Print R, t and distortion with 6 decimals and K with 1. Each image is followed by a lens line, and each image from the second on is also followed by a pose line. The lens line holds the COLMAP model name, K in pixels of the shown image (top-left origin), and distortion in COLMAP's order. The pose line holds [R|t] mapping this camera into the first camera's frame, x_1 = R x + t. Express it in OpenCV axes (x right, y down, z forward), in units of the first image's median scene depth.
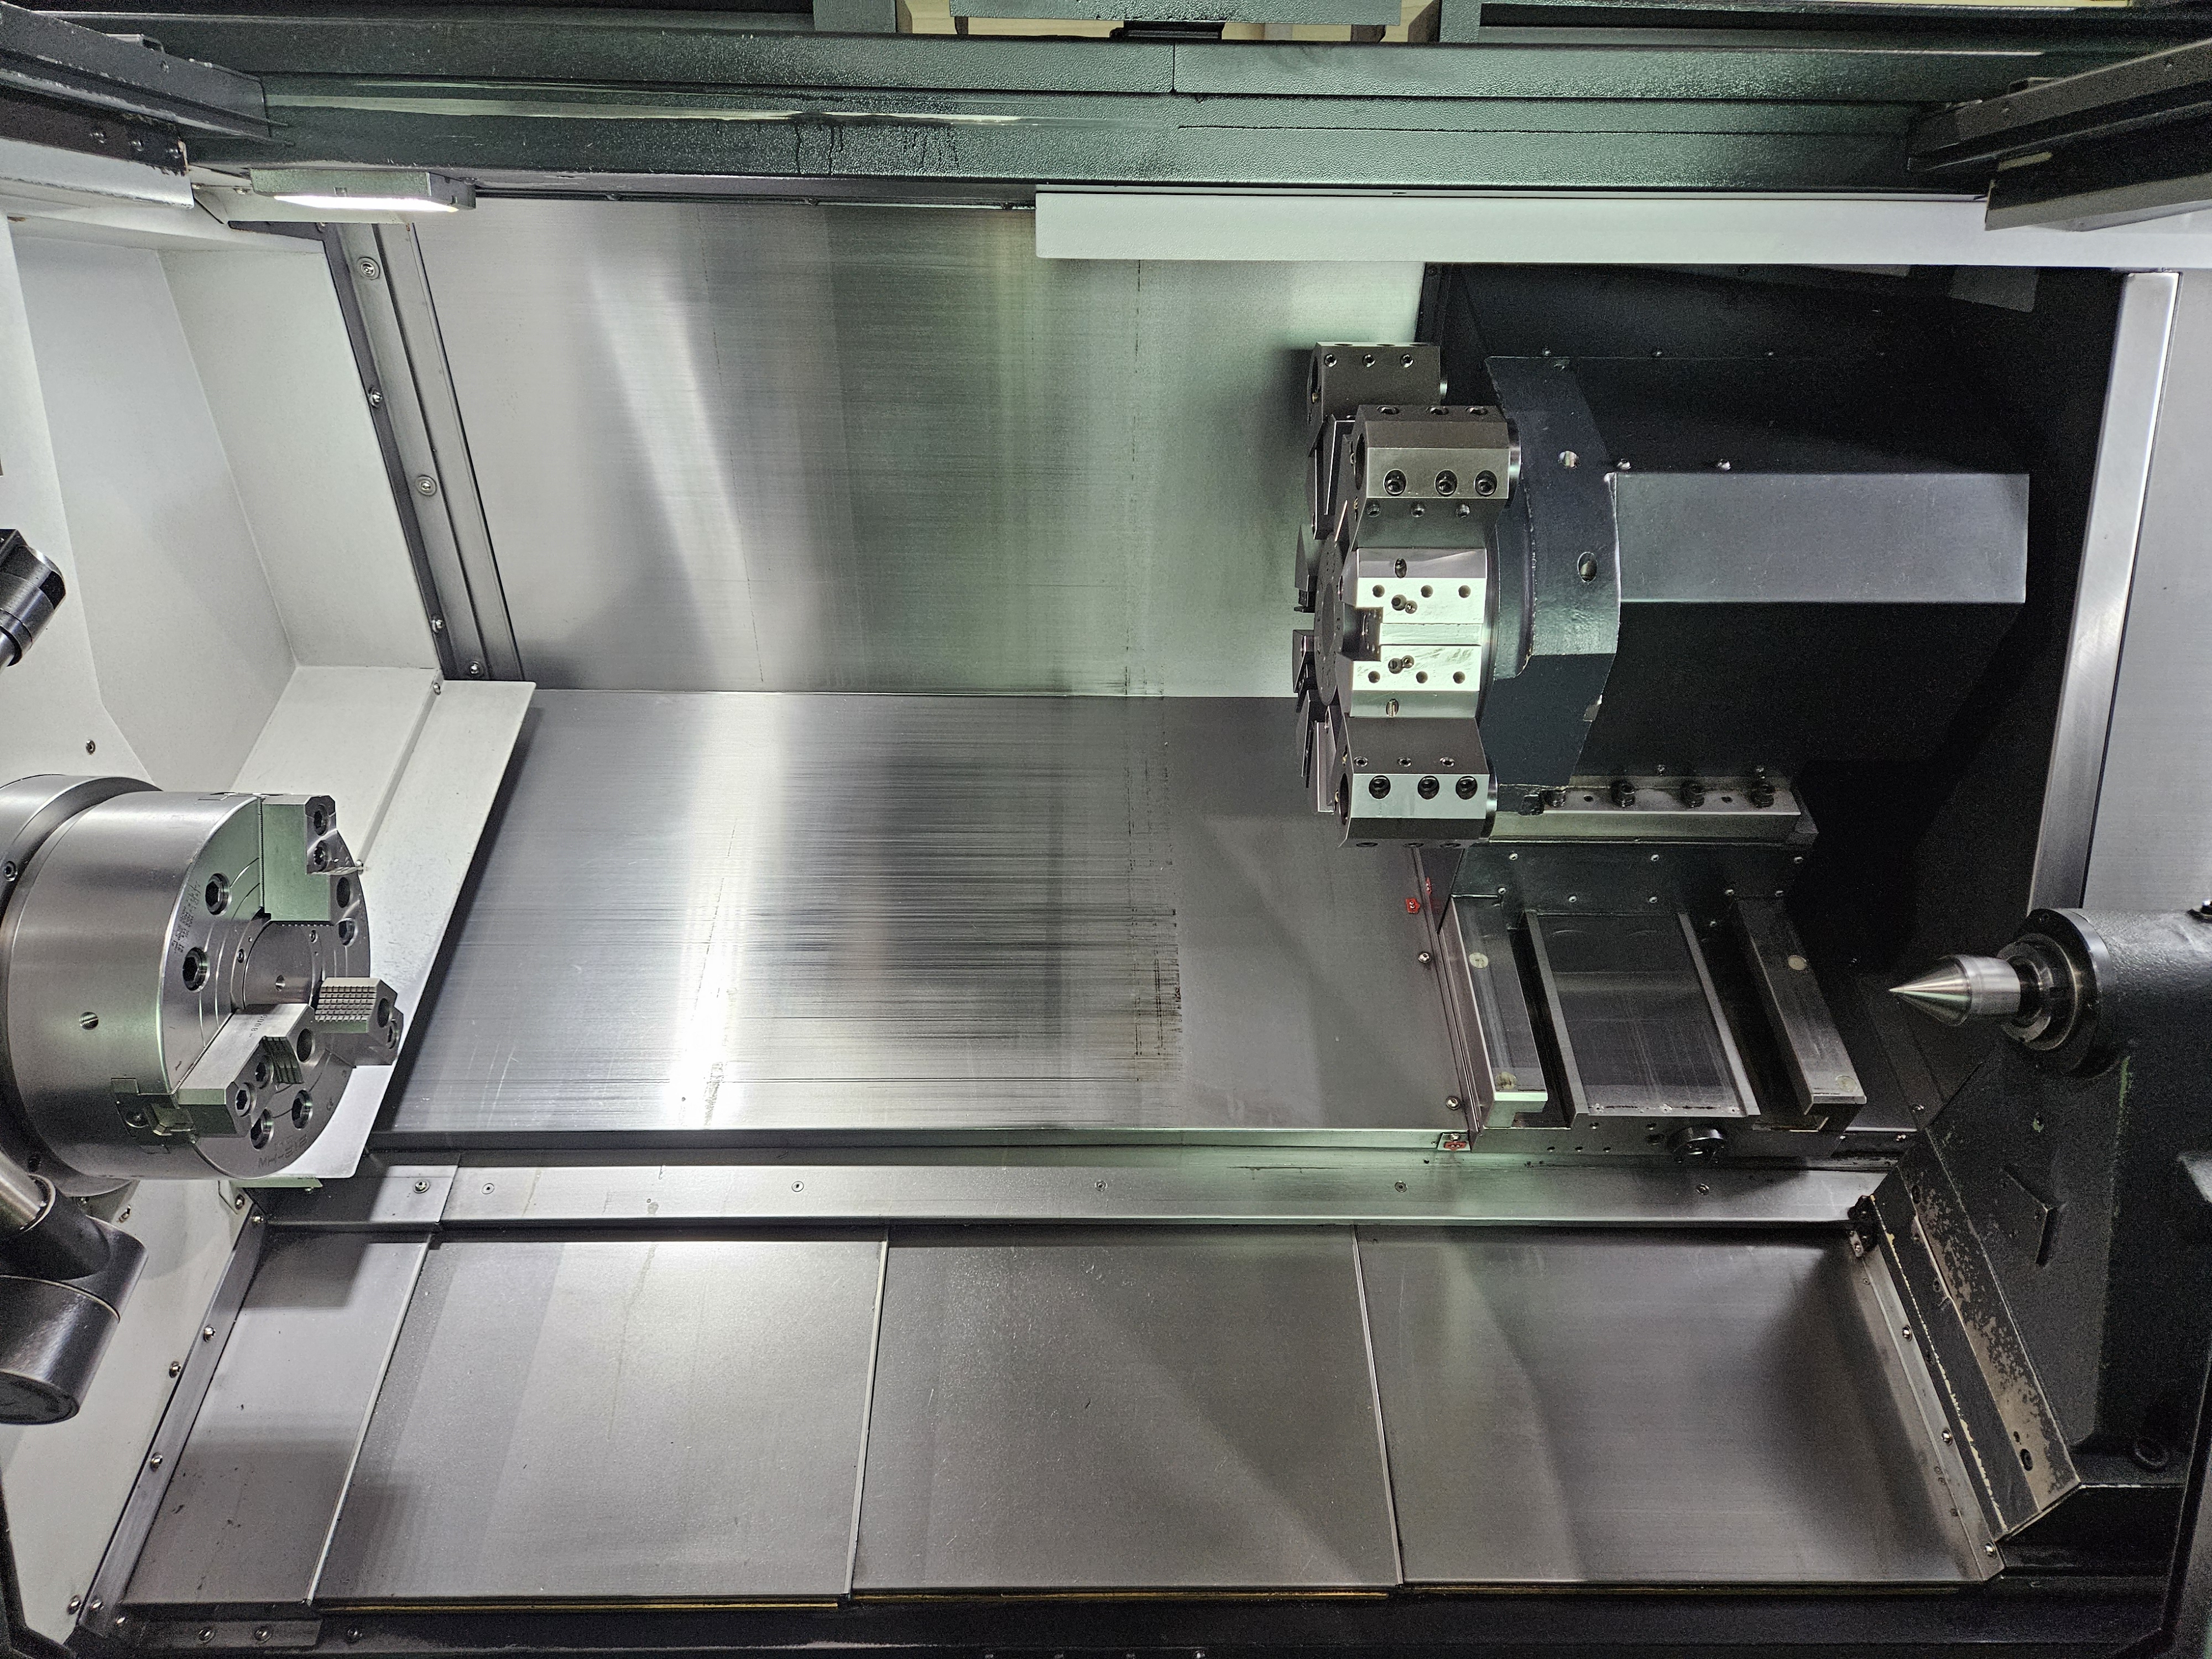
lens RADIAL K [[1476.7, 0, 1109.5], [0, 1476.7, 821.8], [0, 0, 1]] dist [0.101556, -0.103217]
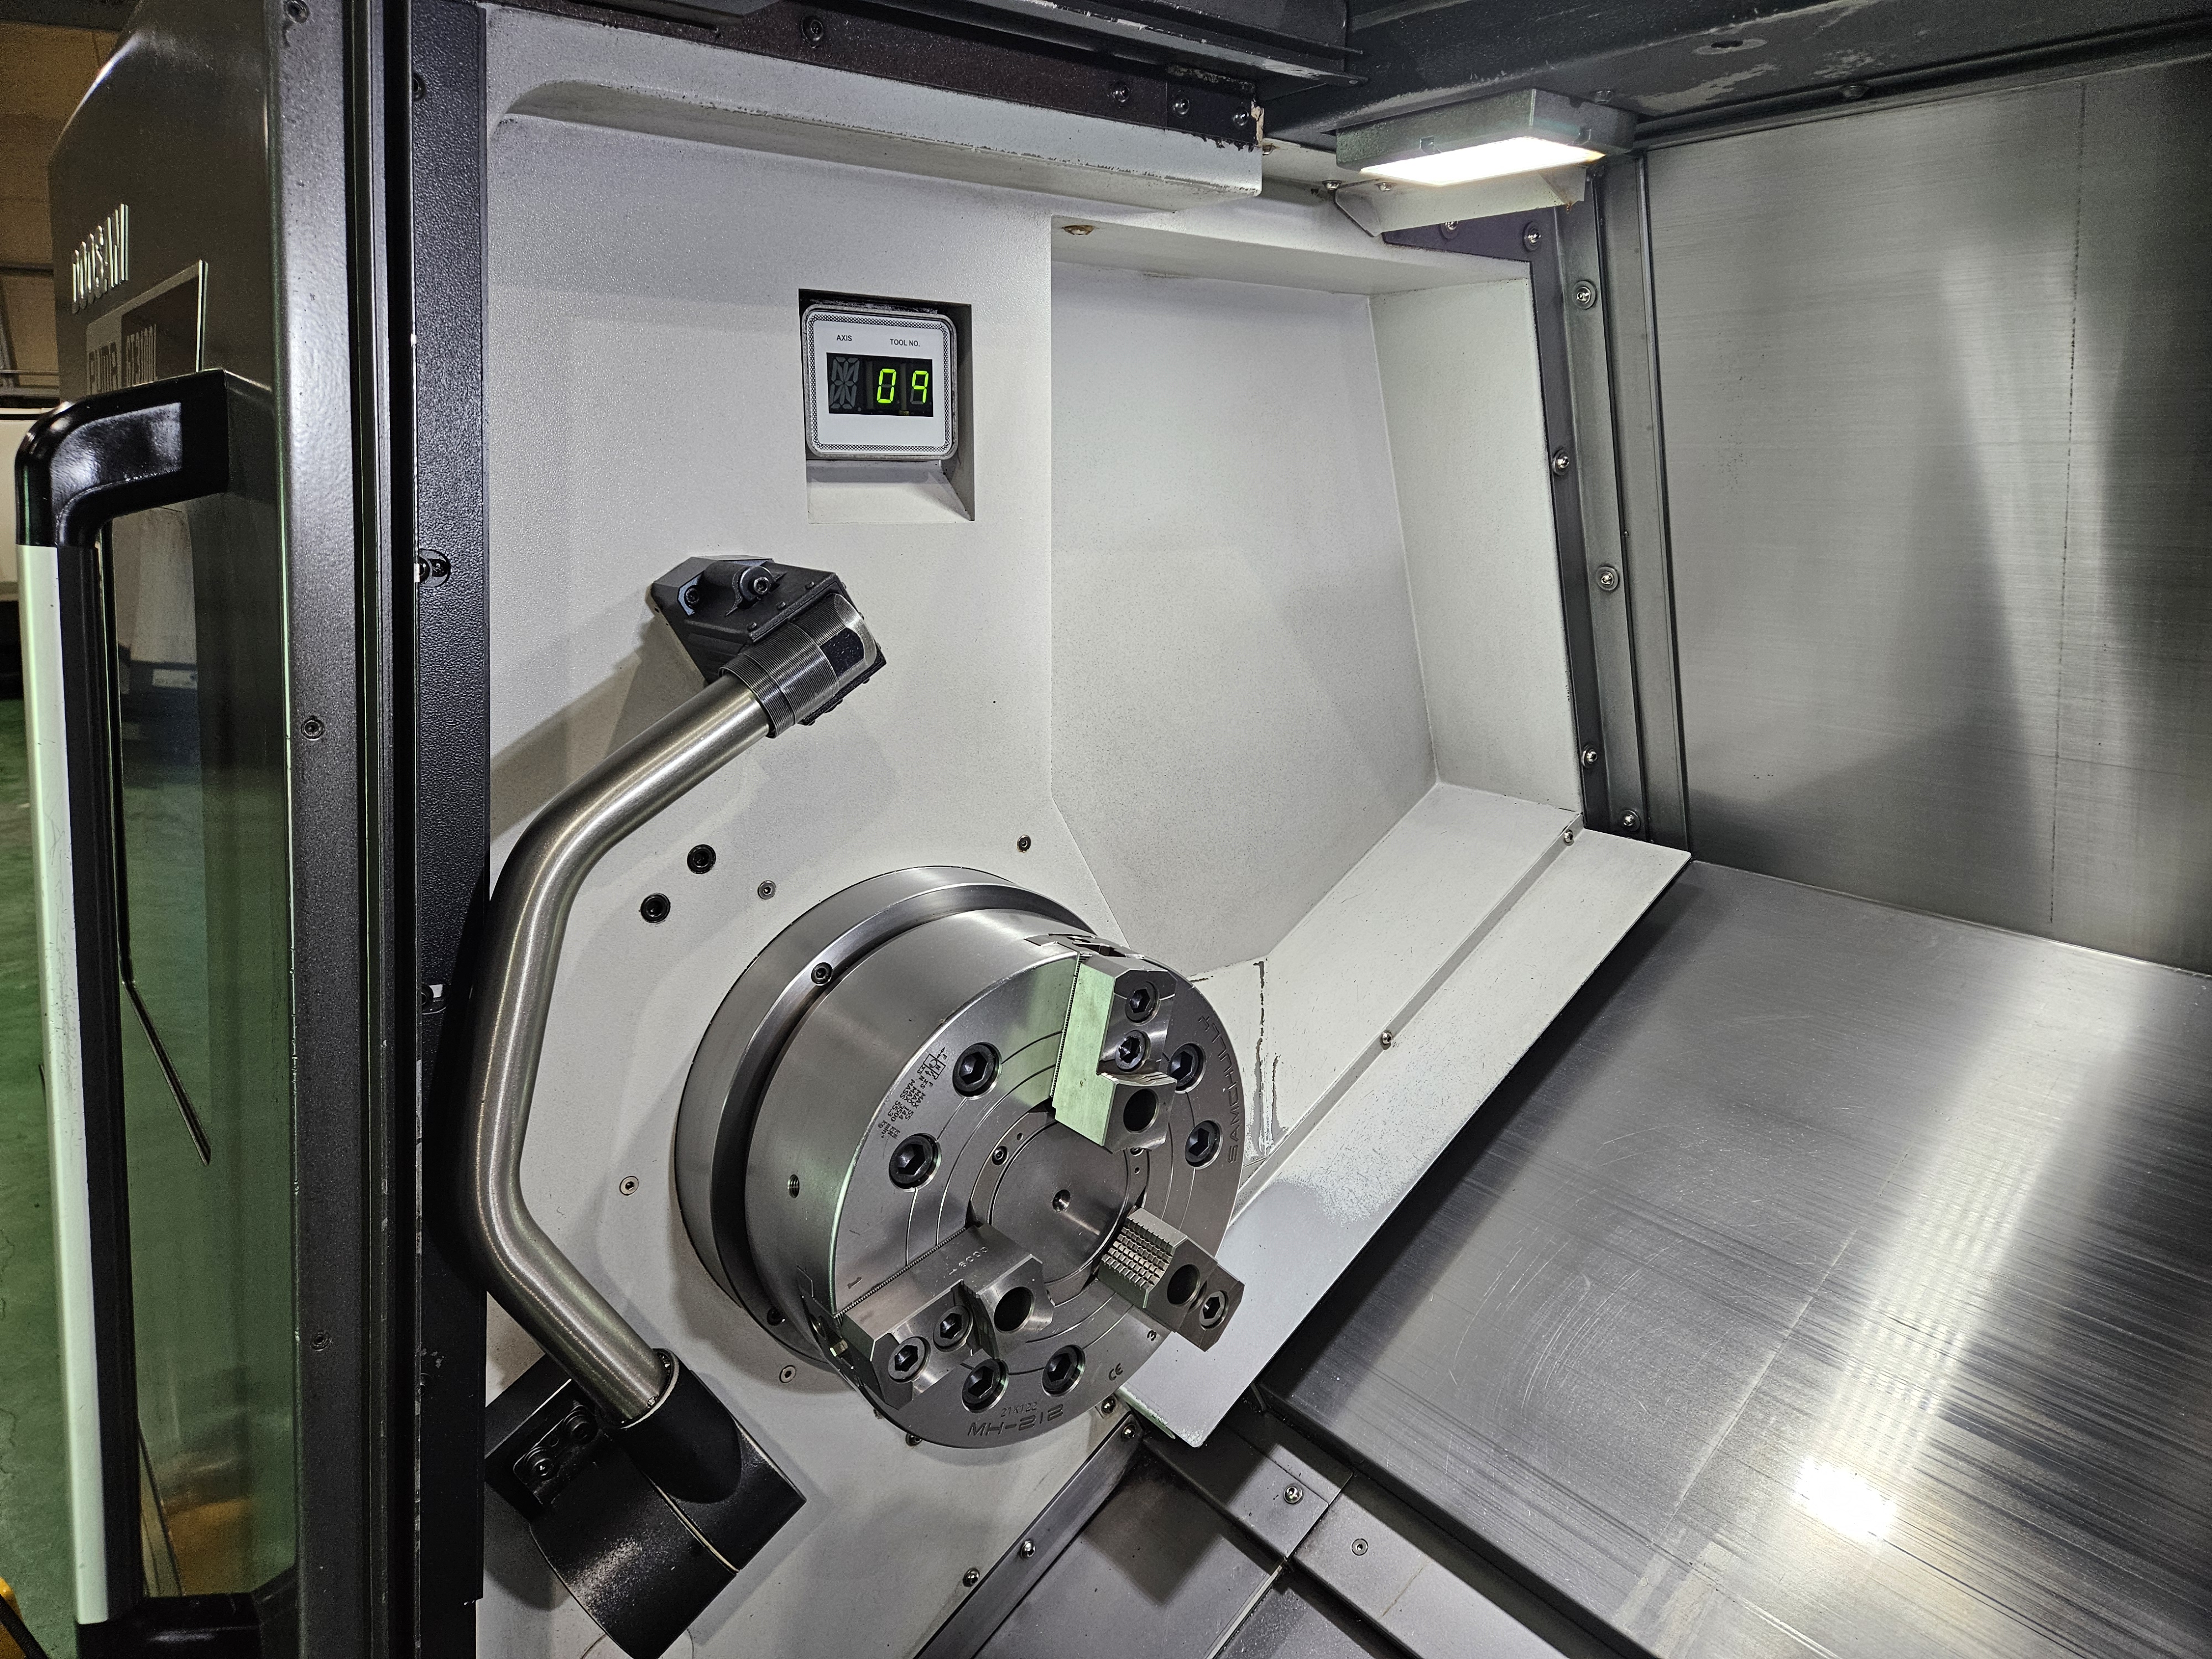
lens RADIAL K [[1476.7, 0, 1109.5], [0, 1476.7, 821.8], [0, 0, 1]] dist [0.101556, -0.103217]
pose [[0.609050, 0.180139, -0.772404, -0.001335], [-0.238788, 0.970328, 0.038011, -0.084811], [0.756332, 0.161290, 0.633993, 0.409929]]
